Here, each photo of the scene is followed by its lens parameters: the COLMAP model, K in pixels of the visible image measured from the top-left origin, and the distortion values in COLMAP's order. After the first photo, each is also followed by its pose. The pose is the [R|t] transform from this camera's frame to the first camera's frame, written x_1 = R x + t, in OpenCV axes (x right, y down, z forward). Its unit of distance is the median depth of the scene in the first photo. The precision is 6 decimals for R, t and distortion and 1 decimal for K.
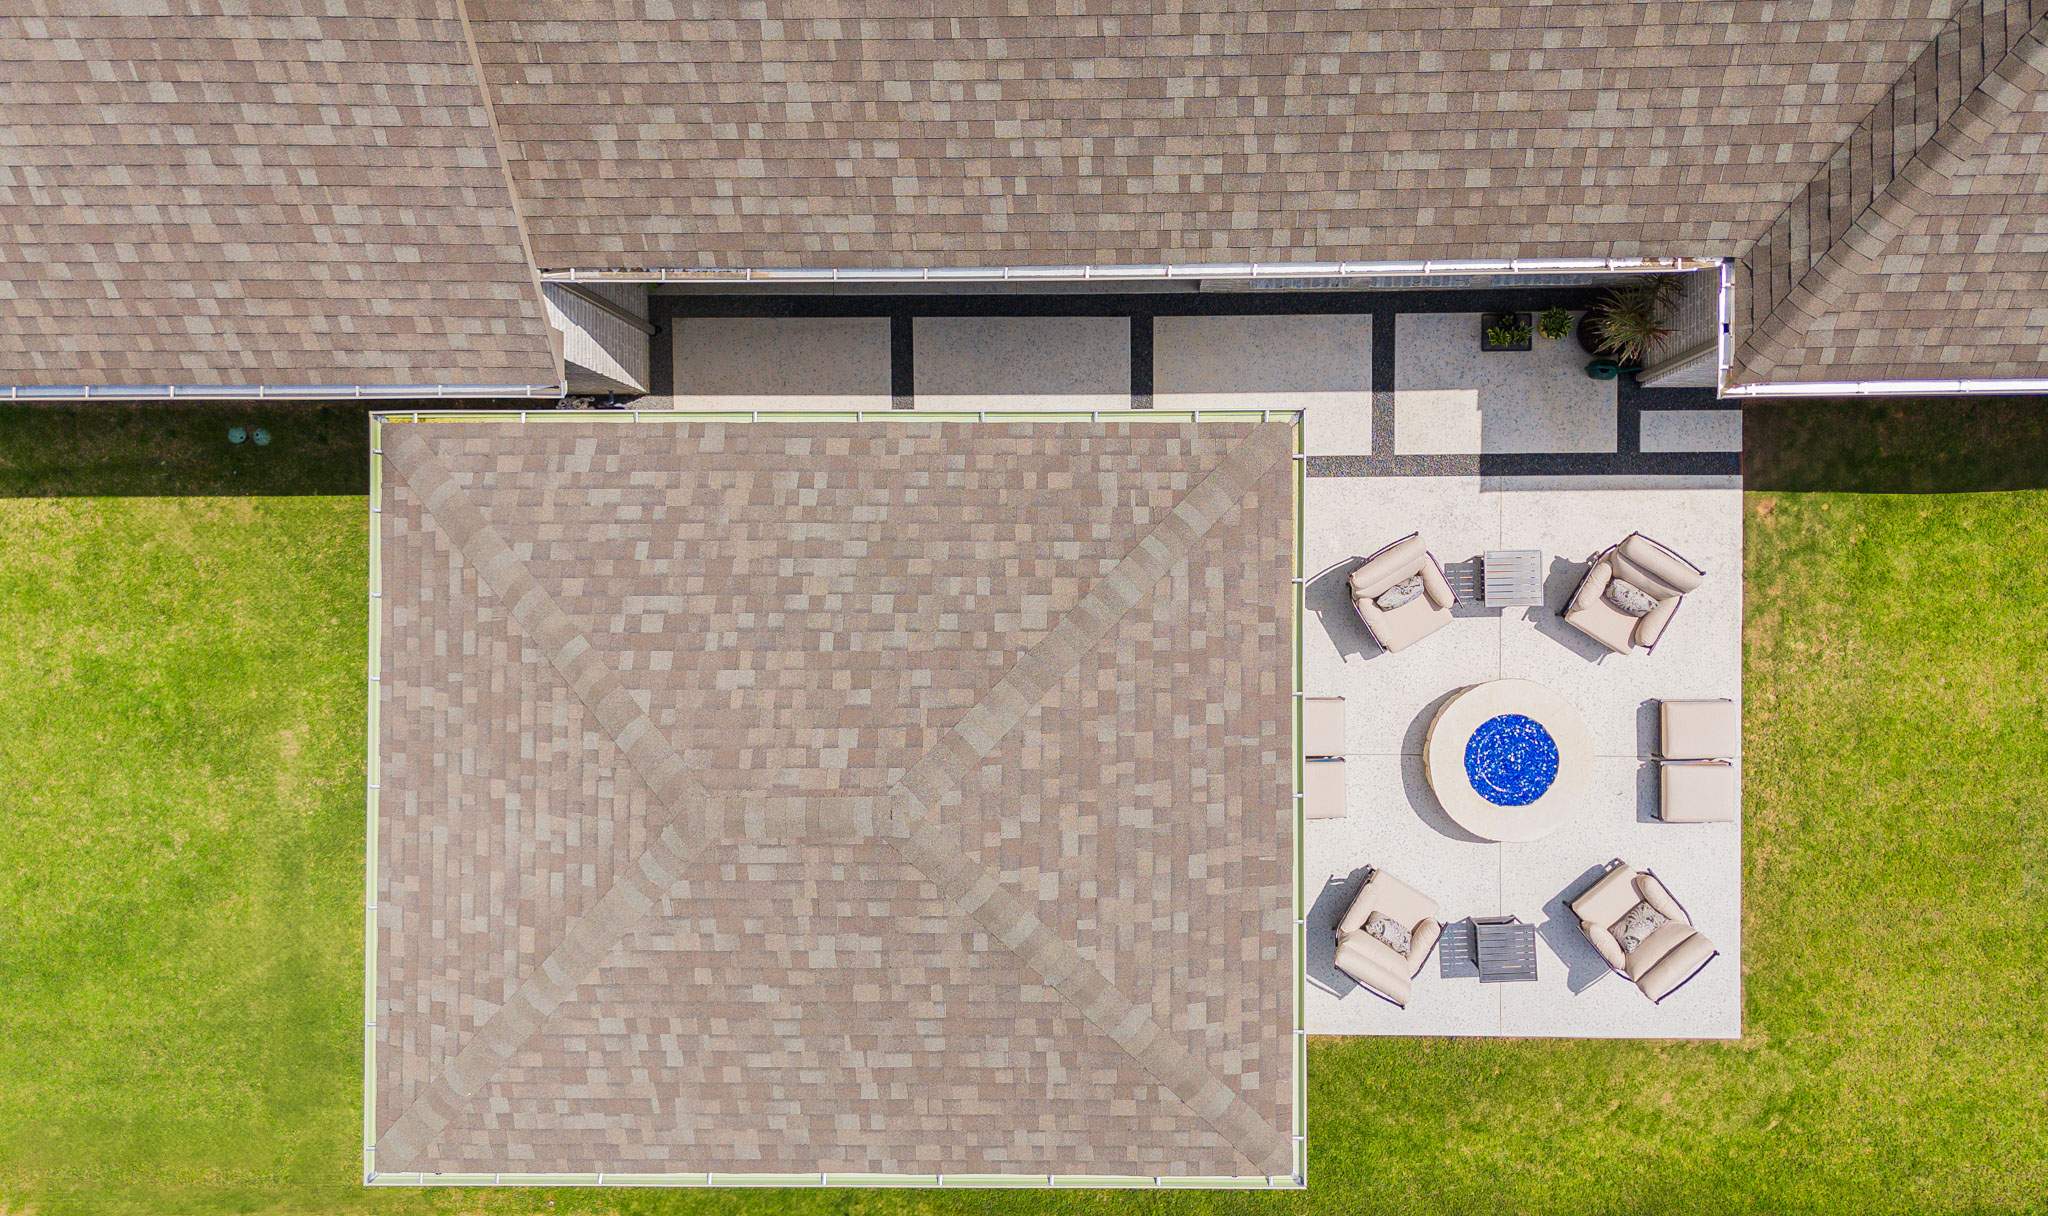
lens RADIAL K [[1667.8, 0, 1024.0], [0, 1667.8, 608.0], [0, 0, 1]] dist [0.007246, -0.008003]
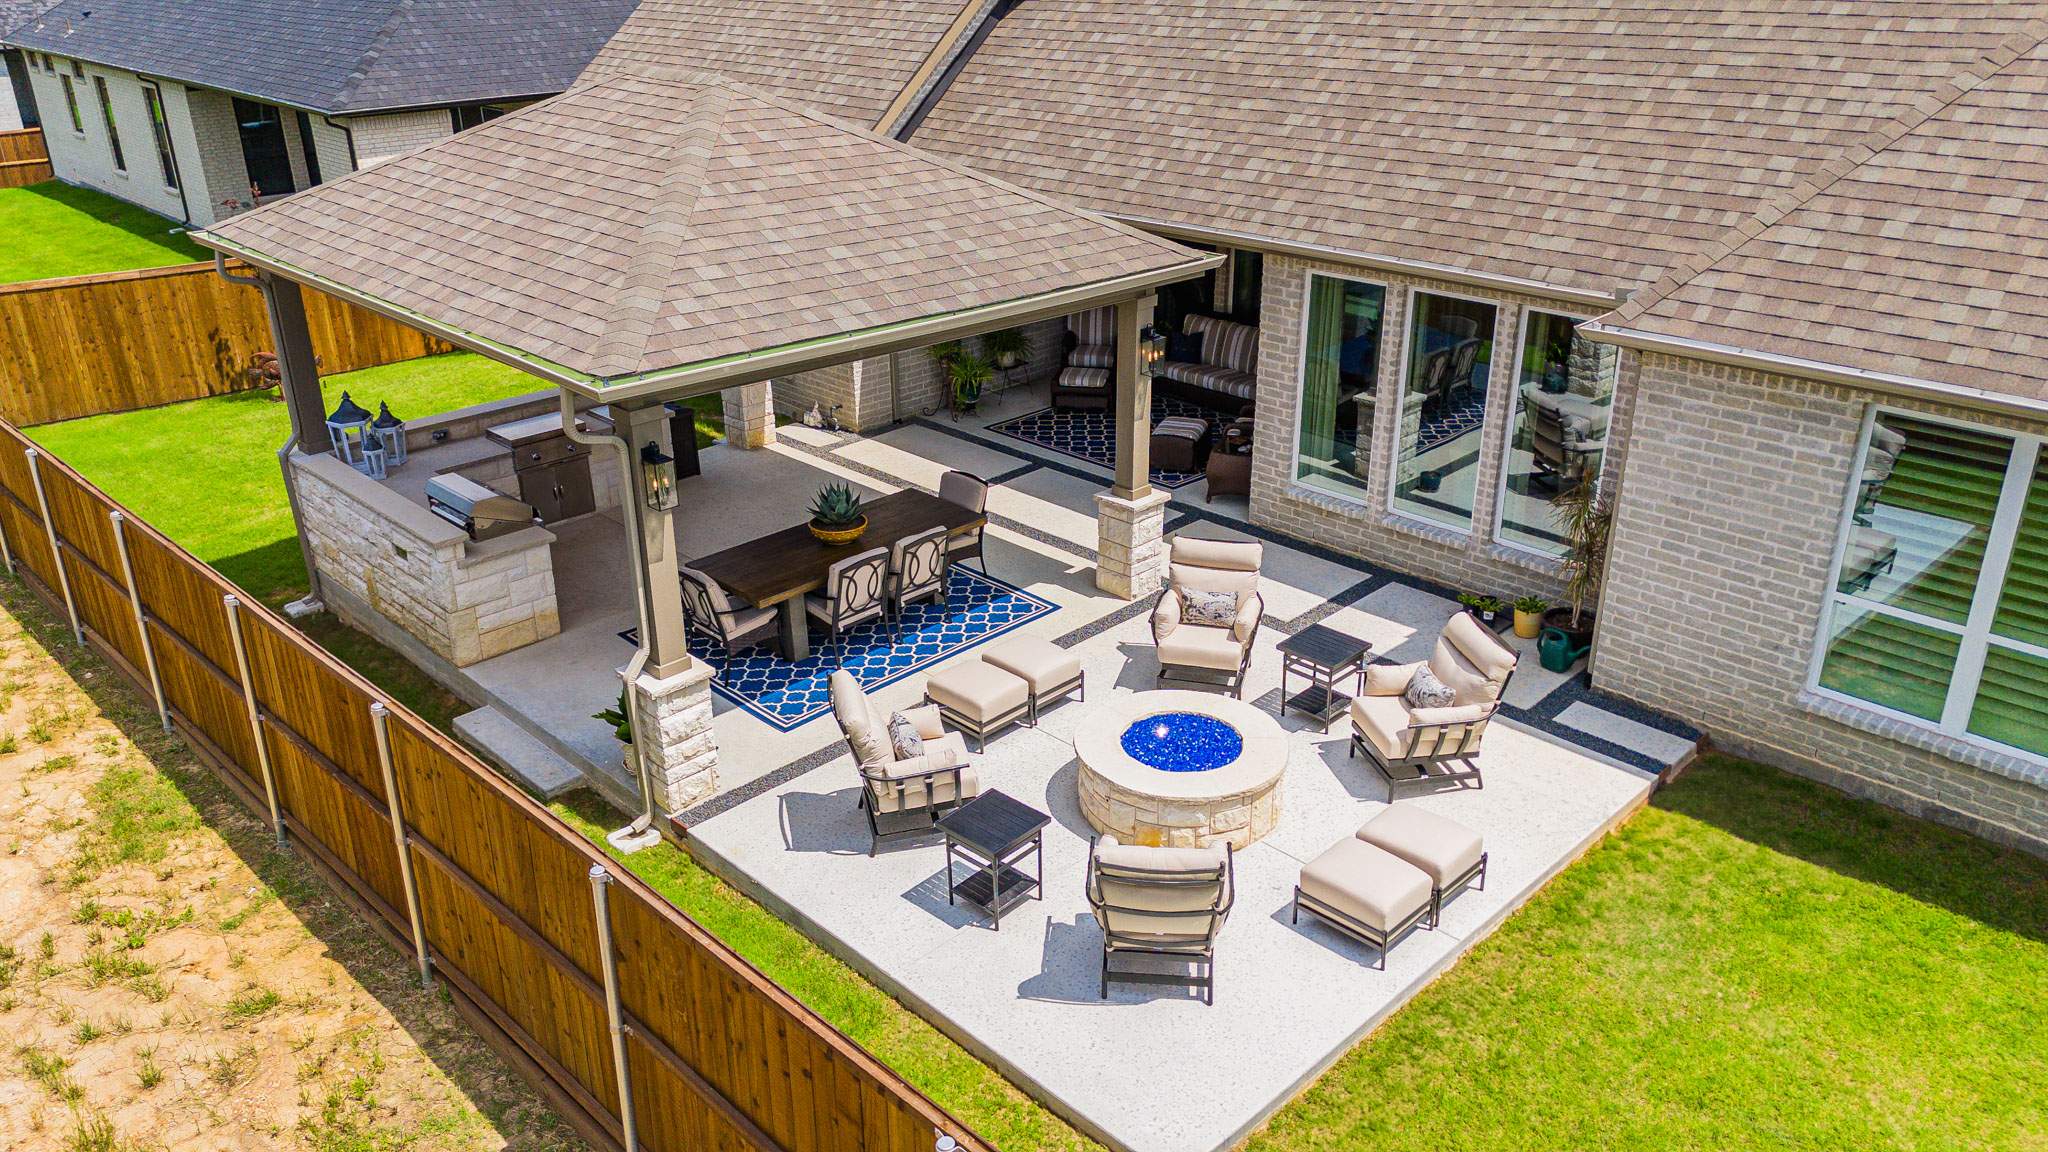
lens RADIAL K [[1482.3, 0, 1024.0], [0, 1482.3, 576.0], [0, 0, 1]] dist [0.003579, 0.000938]
pose [[0.691332, 0.334809, -0.640284, 0.648287], [-0.721946, 0.284225, -0.630881, 0.545980], [-0.029240, 0.898398, 0.438207, 0.642898]]
